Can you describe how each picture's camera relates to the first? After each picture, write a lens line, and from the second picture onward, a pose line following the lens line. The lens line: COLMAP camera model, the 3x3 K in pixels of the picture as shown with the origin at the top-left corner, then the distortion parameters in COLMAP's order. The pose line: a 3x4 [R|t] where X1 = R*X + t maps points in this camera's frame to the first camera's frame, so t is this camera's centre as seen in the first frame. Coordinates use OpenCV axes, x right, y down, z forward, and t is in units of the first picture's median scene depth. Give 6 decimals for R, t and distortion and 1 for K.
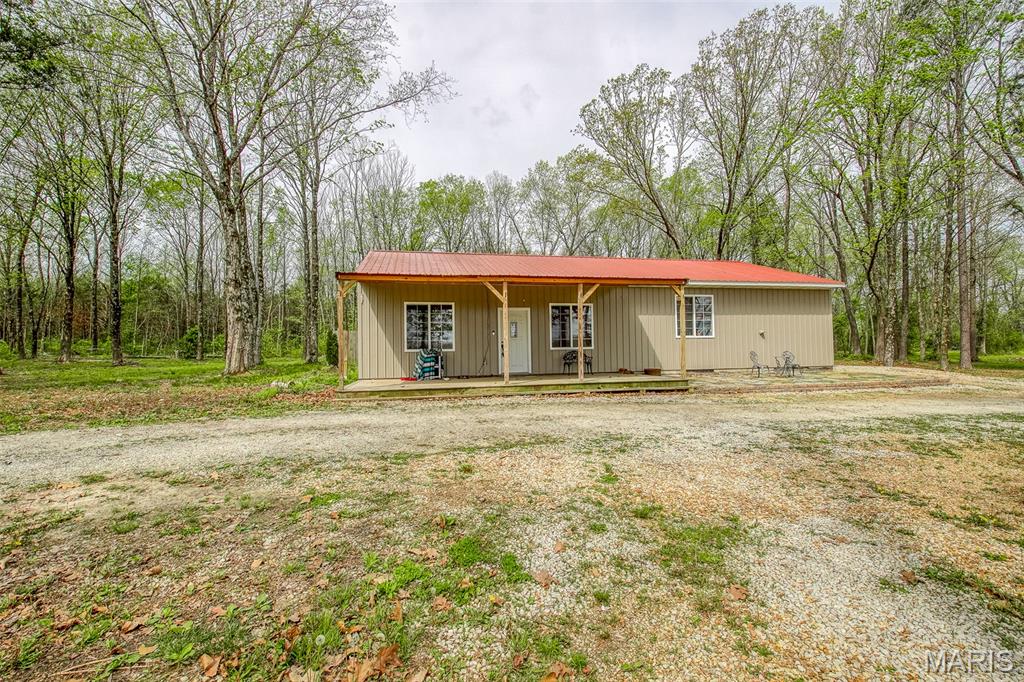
lens RADIAL K [[459.8, 0, 512.0], [0, 459.8, 341.0], [0, 0, 1]] dist [0.004112, -0.000483]
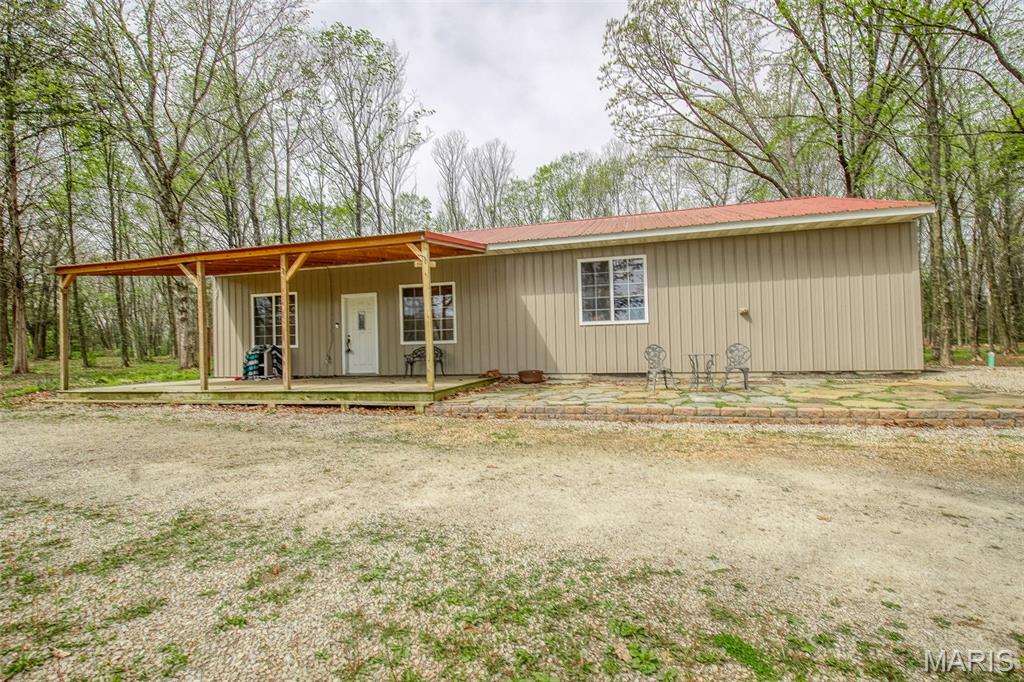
lens RADIAL K [[459.8, 0, 512.0], [0, 459.8, 341.0], [0, 0, 1]] dist [0.004112, -0.000483]
pose [[0.888514, -0.013123, -0.458662, 0.611211], [0.019413, 0.999771, 0.009001, 0.009261], [0.458439, -0.016902, 0.888565, 0.390146]]
